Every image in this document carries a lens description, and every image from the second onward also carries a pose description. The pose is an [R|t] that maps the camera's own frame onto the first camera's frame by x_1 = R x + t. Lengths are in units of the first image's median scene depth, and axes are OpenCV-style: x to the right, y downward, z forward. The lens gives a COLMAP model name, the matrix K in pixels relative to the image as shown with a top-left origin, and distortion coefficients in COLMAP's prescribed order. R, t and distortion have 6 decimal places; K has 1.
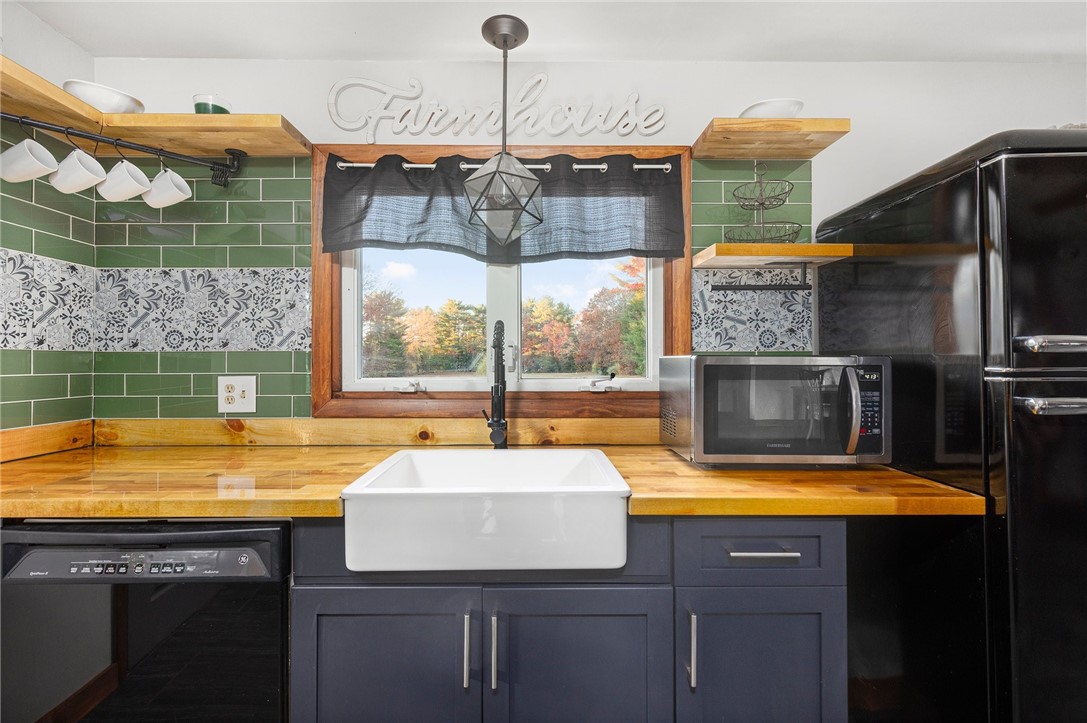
lens RADIAL K [[490.1, 0, 544.9], [0, 490.1, 357.4], [0, 0, 1]] dist [0.001655, -0.000235]
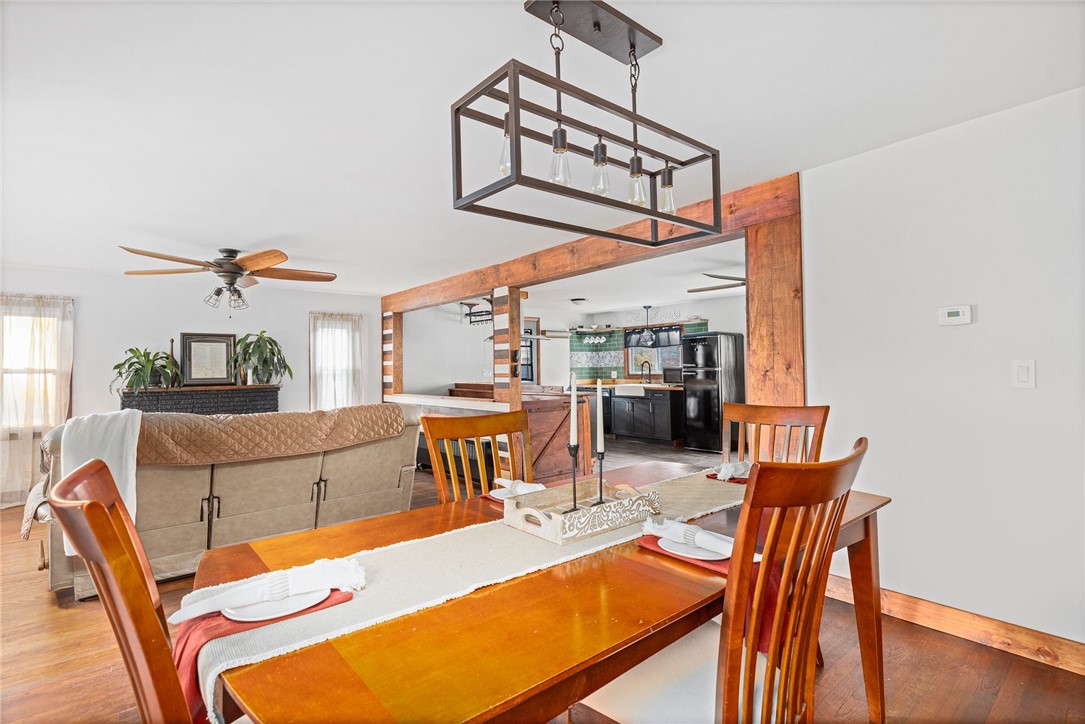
lens RADIAL K [[518.5, 0, 542.7], [0, 518.5, 375.9], [0, 0, 1]] dist [-0.006351, -0.000367]
pose [[0.622949, -0.000768, -0.782262, 3.374901], [0.028607, 0.999353, 0.021800, -0.059085], [0.781739, -0.035959, 0.622568, -3.194528]]
